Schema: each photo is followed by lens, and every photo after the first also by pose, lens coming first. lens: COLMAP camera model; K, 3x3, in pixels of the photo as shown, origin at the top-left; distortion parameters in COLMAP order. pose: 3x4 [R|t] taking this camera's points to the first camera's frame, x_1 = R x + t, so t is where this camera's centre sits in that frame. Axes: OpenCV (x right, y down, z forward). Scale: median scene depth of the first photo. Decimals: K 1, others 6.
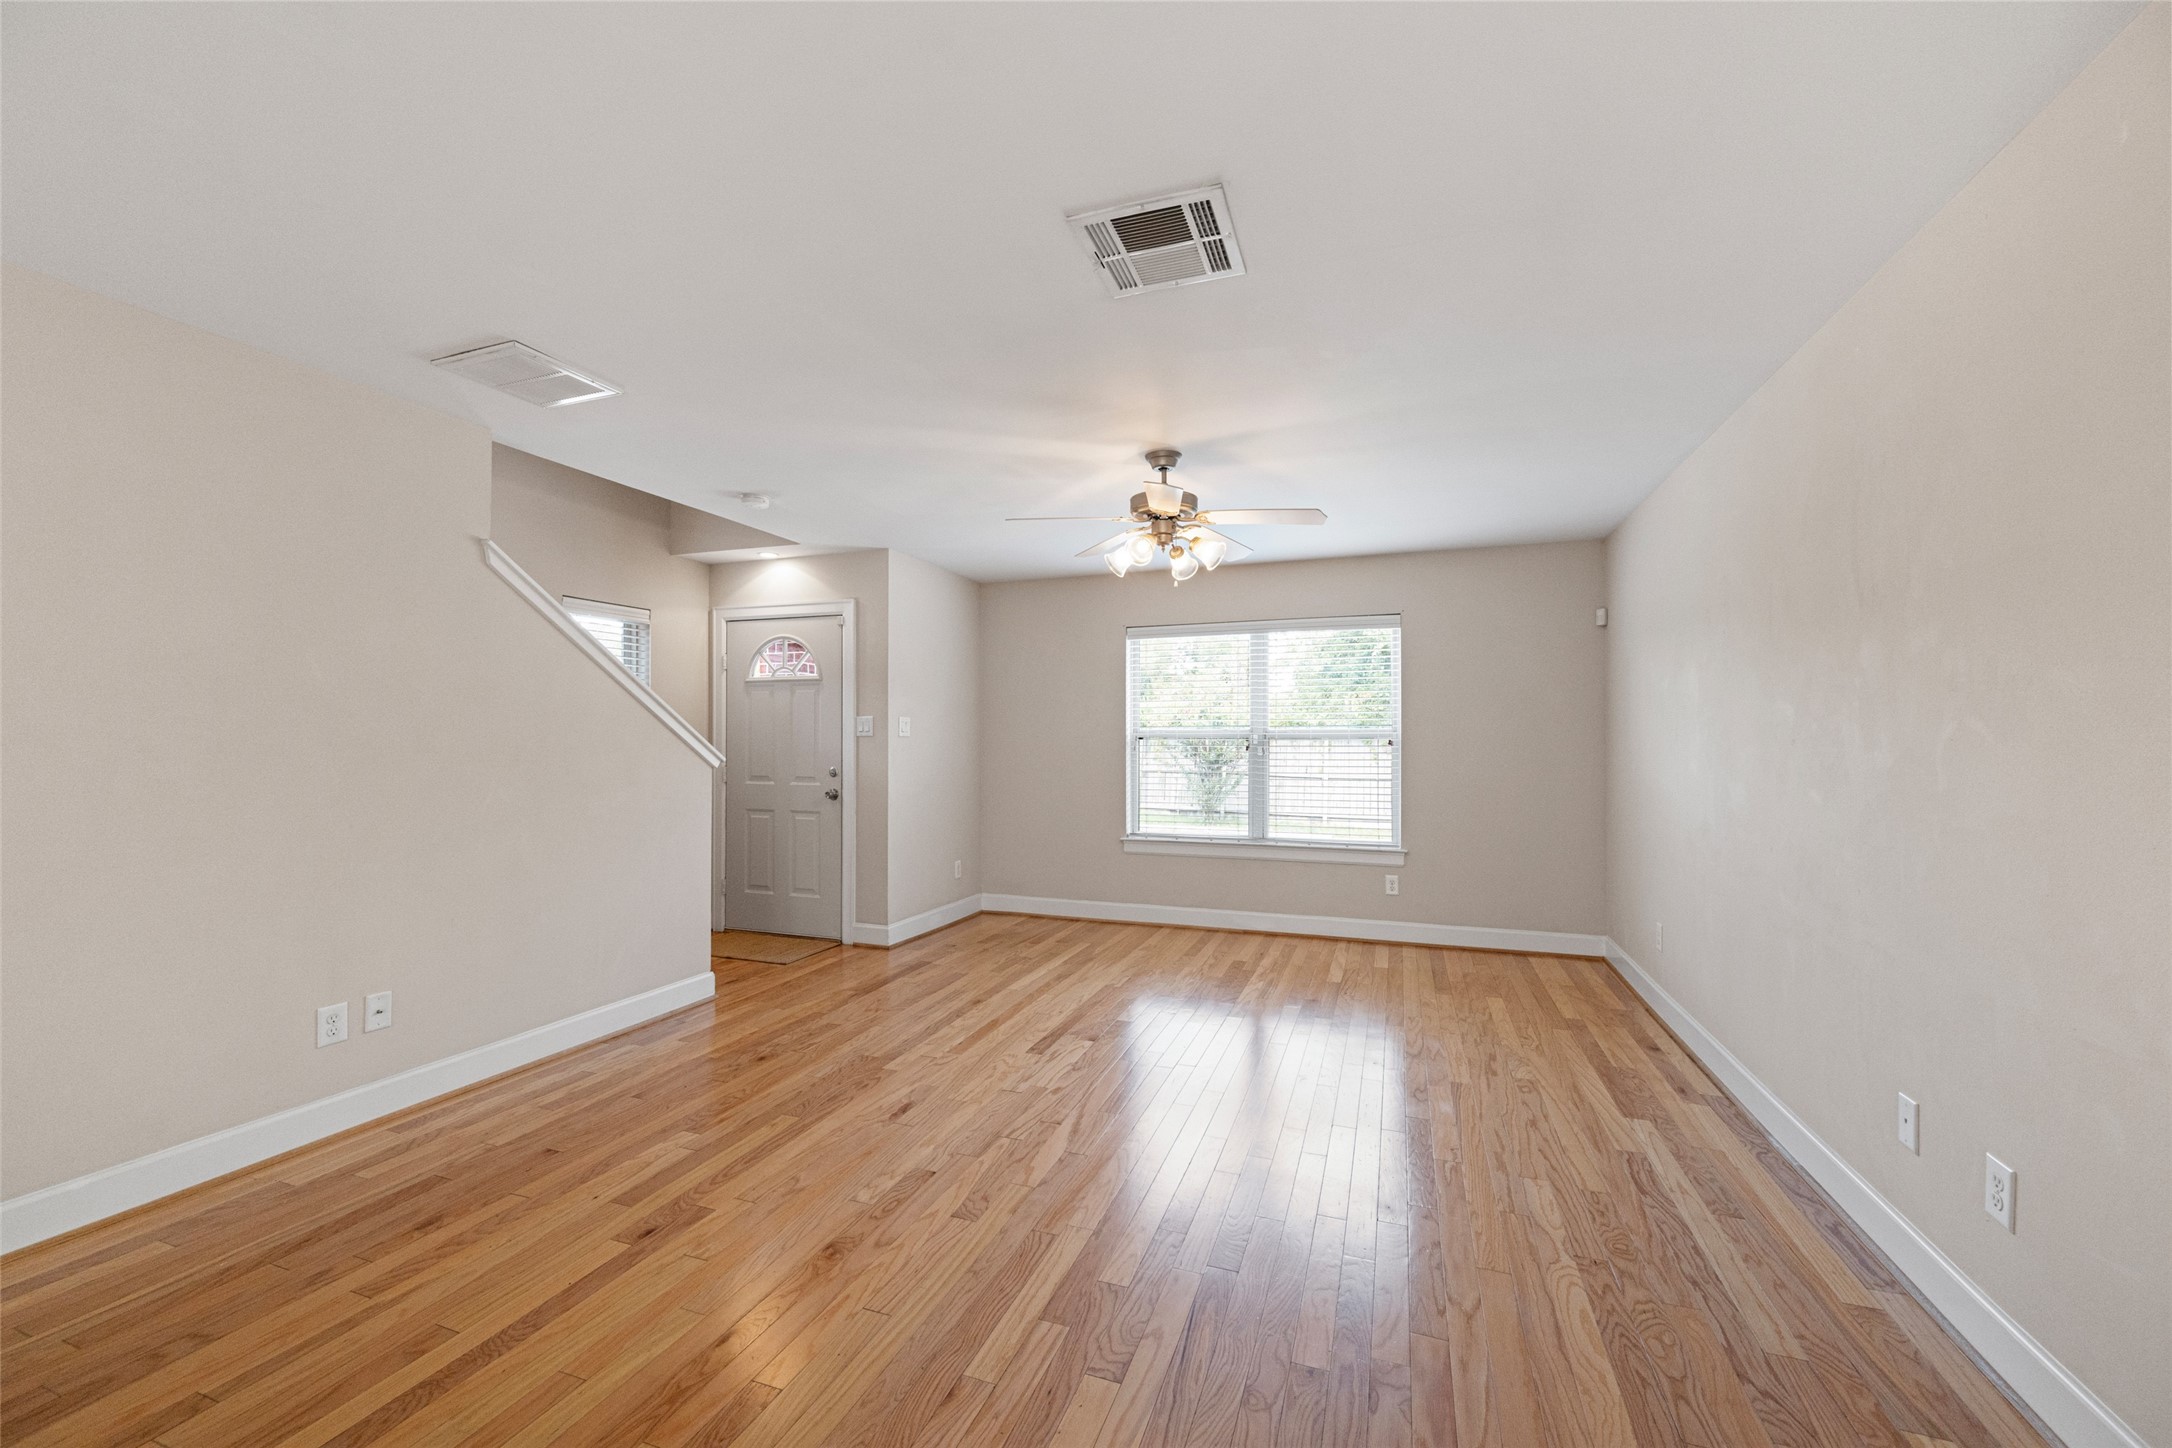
lens RADIAL K [[846.8, 0, 1092.1], [0, 846.8, 738.5], [0, 0, 1]] dist [0.001153, 0.000077]
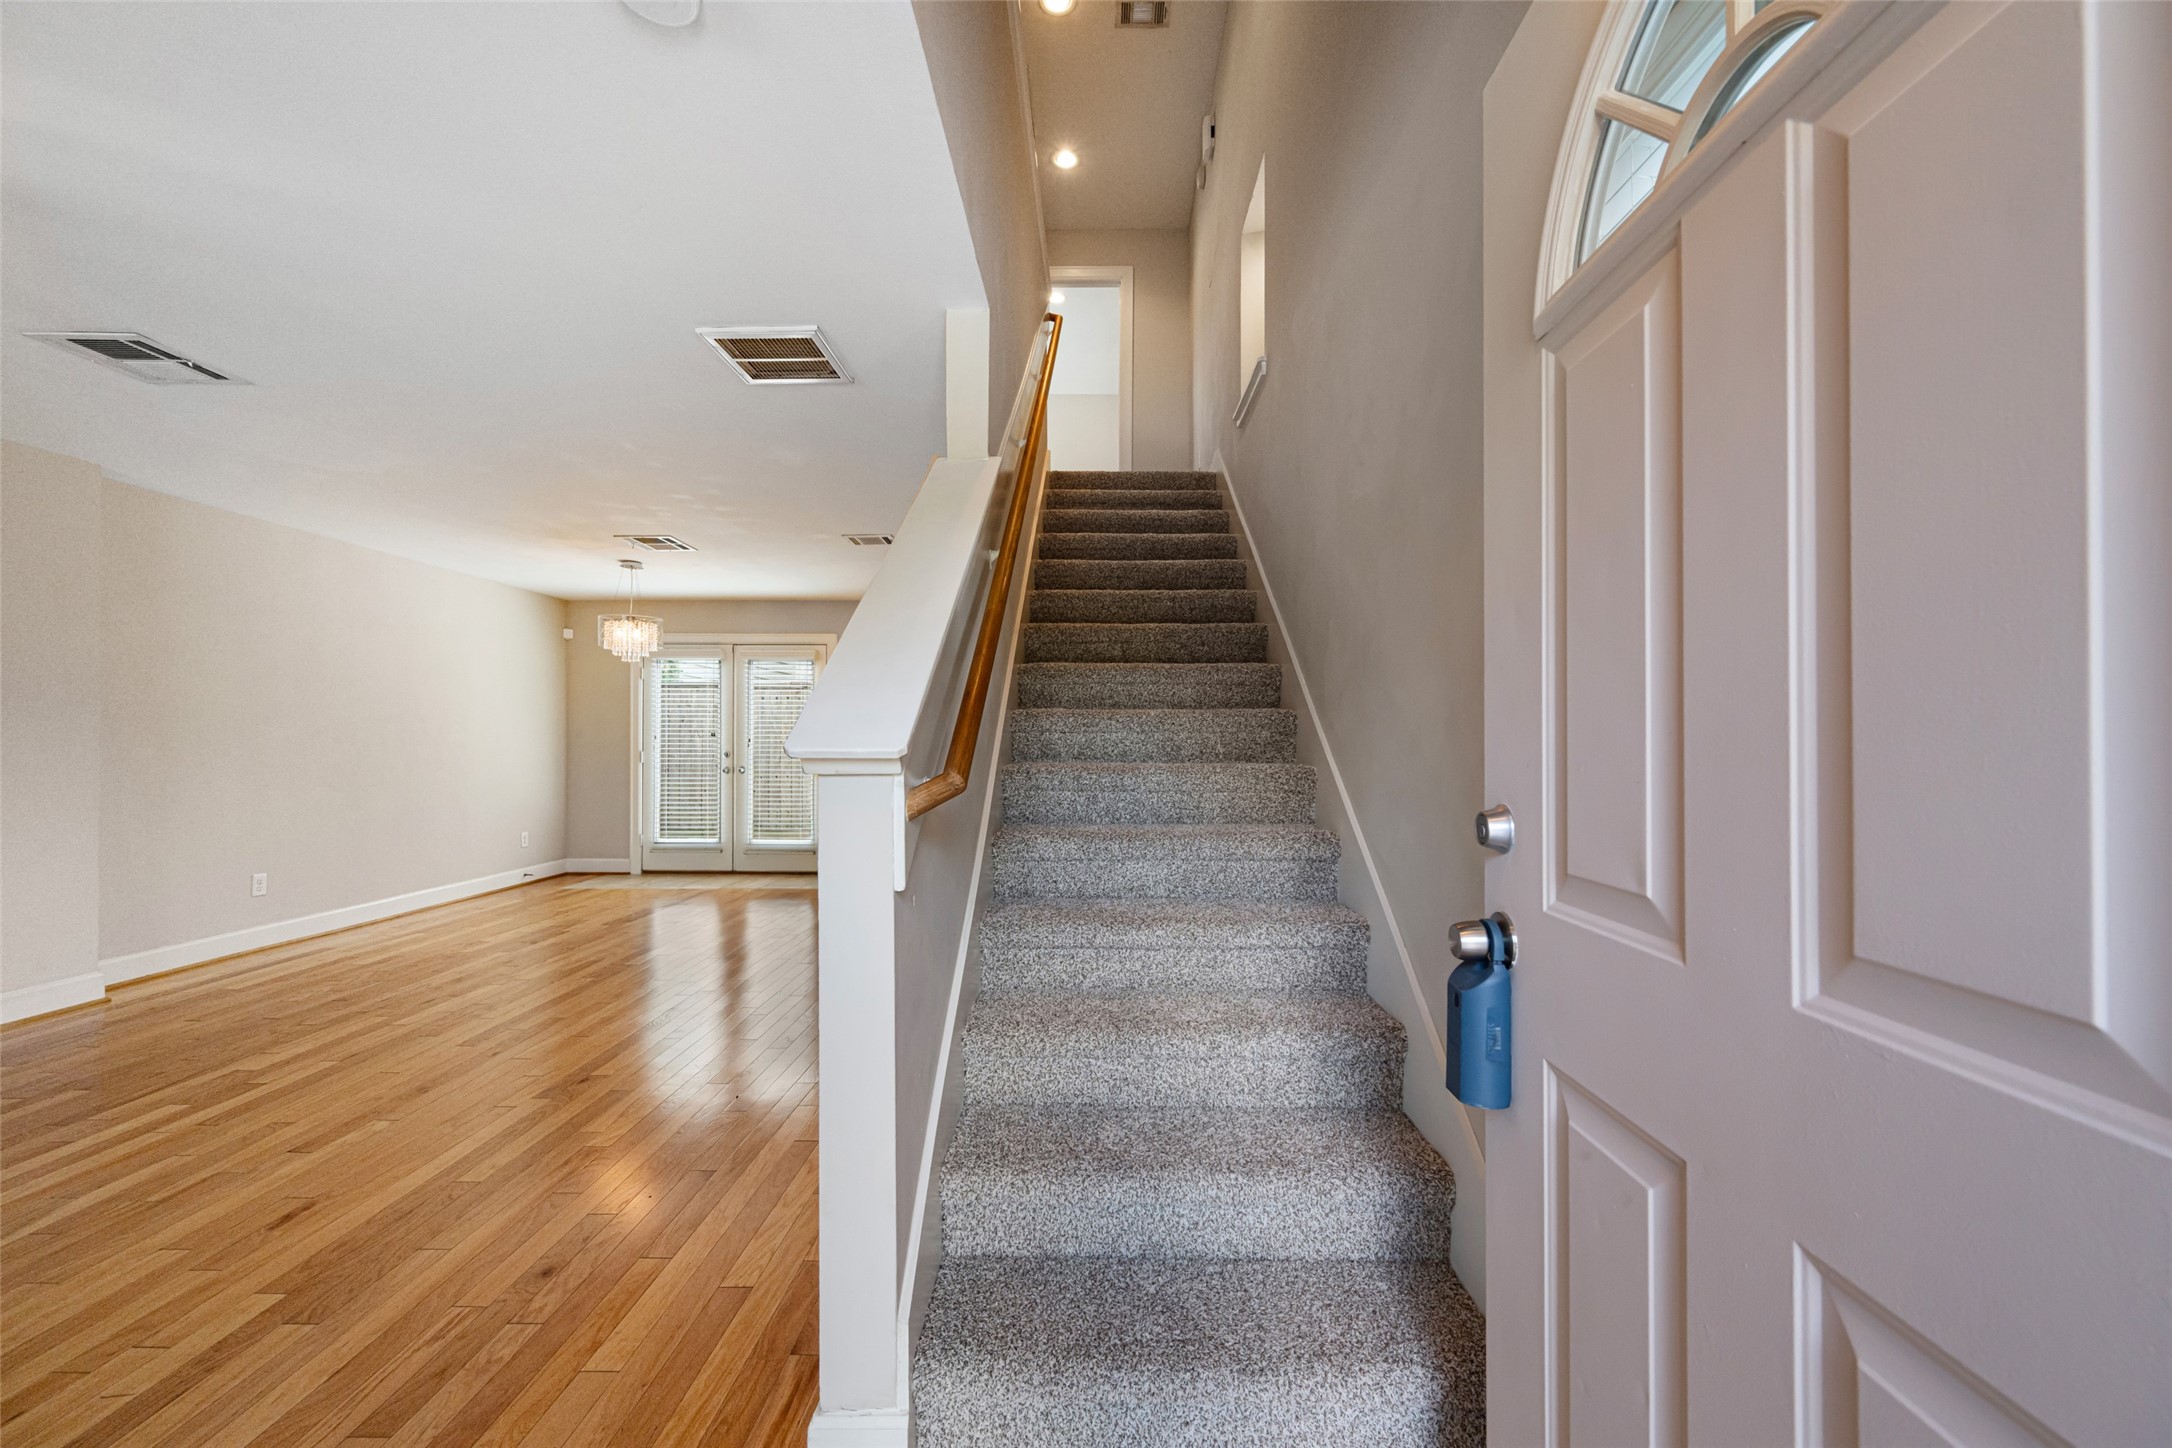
lens RADIAL K [[847.6, 0, 1089.9], [0, 847.6, 747.1], [0, 0, 1]] dist [-0.000687, 0.000024]
pose [[-0.942546, 0.002725, -0.334066, -0.439662], [0.001951, 0.999995, 0.002654, 0.023218], [0.334071, 0.001850, -0.942546, 1.334812]]
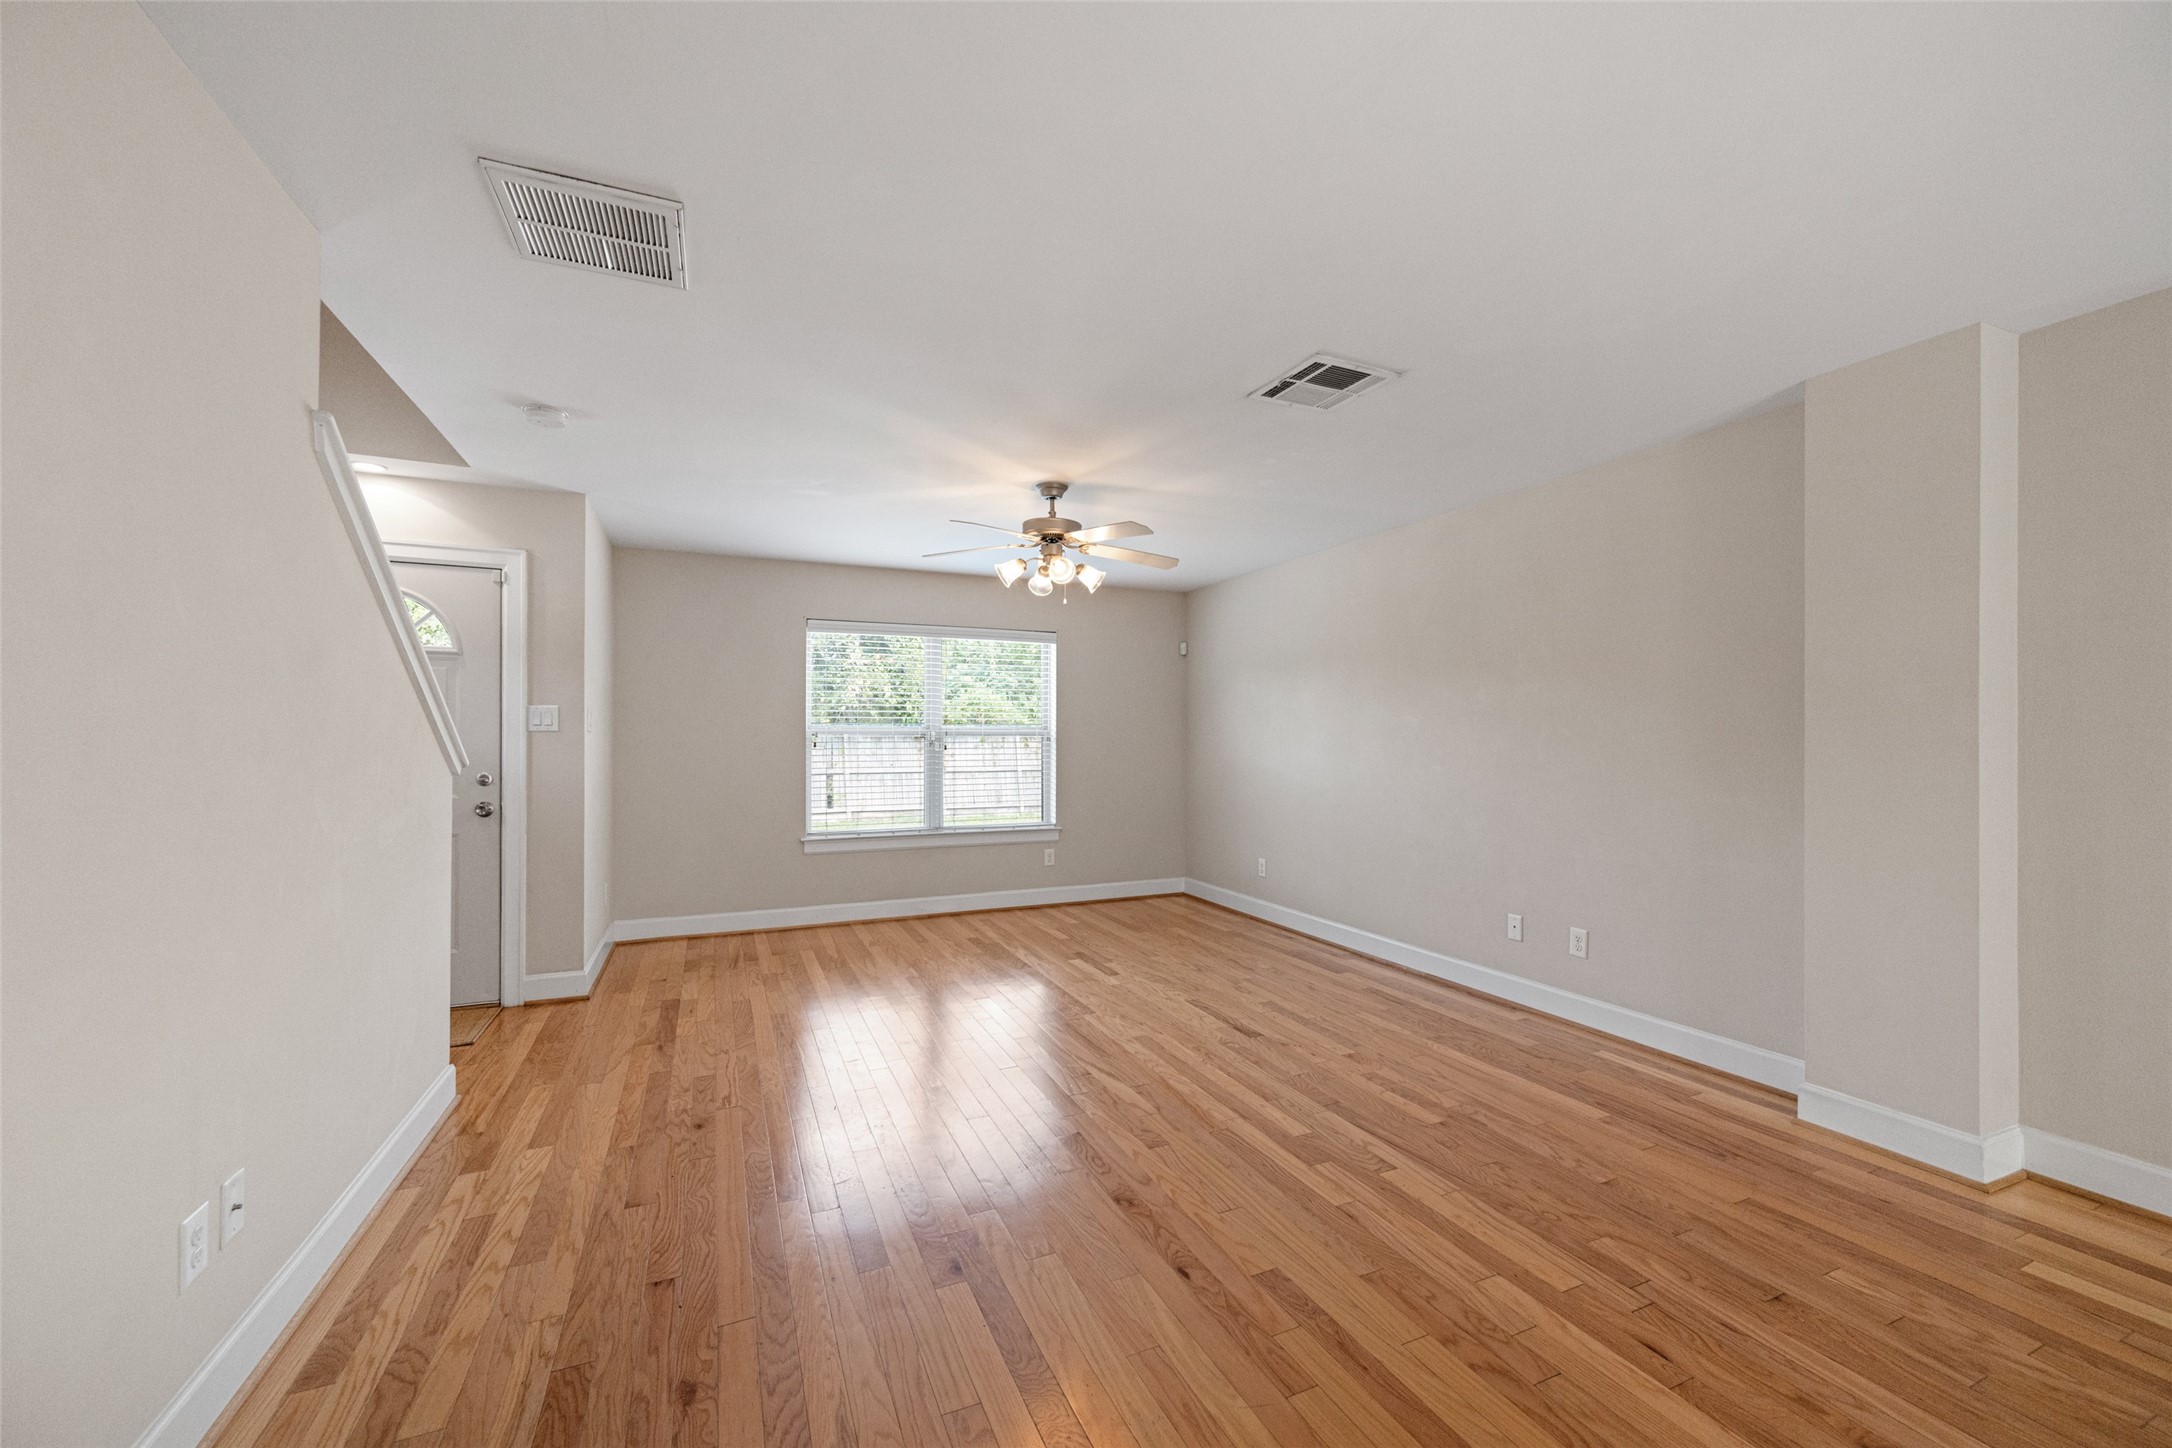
lens RADIAL K [[846.8, 0, 1092.1], [0, 846.8, 738.5], [0, 0, 1]] dist [0.001153, 0.000077]
pose [[0.718029, -0.000093, 0.696013, -0.556282], [-0.003211, 0.999989, 0.003446, -0.000343], [-0.696005, -0.004709, 0.718021, 0.121969]]
